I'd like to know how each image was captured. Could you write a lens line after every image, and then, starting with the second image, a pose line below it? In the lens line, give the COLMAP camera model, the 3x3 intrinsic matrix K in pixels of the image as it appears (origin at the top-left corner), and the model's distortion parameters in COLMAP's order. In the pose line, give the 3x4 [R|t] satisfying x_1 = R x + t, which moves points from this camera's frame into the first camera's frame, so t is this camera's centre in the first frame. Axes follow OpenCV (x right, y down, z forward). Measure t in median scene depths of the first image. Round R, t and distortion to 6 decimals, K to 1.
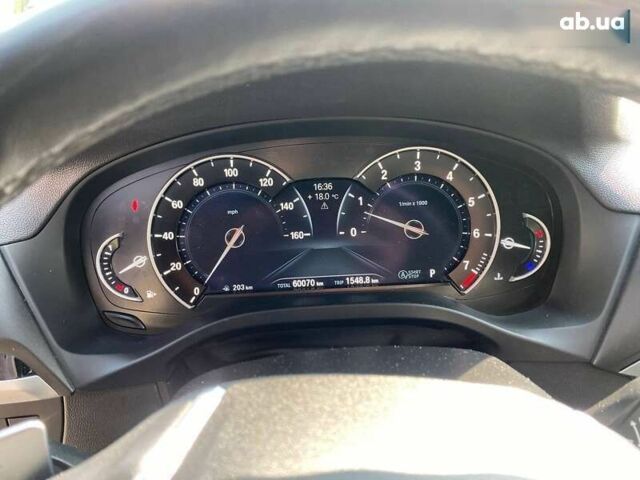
lens RADIAL K [[489.7, 0, 320.0], [0, 489.7, 240.0], [0, 0, 1]] dist [0.014423, -0.003129]
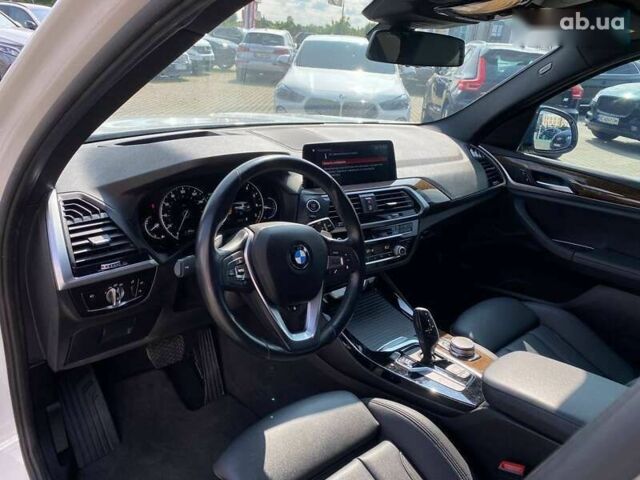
lens RADIAL K [[472.6, 0, 338.4], [0, 472.6, 240.9], [0, 0, 1]] dist [0.094162, -0.000566]
pose [[0.748201, -0.145619, 0.647295, -1.345327], [0.170898, 0.984995, 0.024051, 0.236302], [-0.641085, 0.092626, 0.761860, -1.706900]]
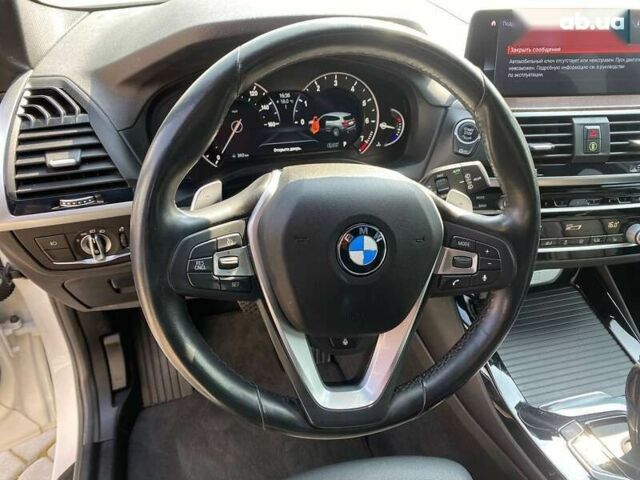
lens RADIAL K [[477.5, 0, 316.0], [0, 477.5, 248.5], [0, 0, 1]] dist [0.021138, -0.005233]
pose [[0.977231, -0.077583, 0.197488, -0.270582], [0.040749, 0.982051, 0.184159, 0.122226], [-0.208231, -0.171918, 0.962852, -0.802717]]
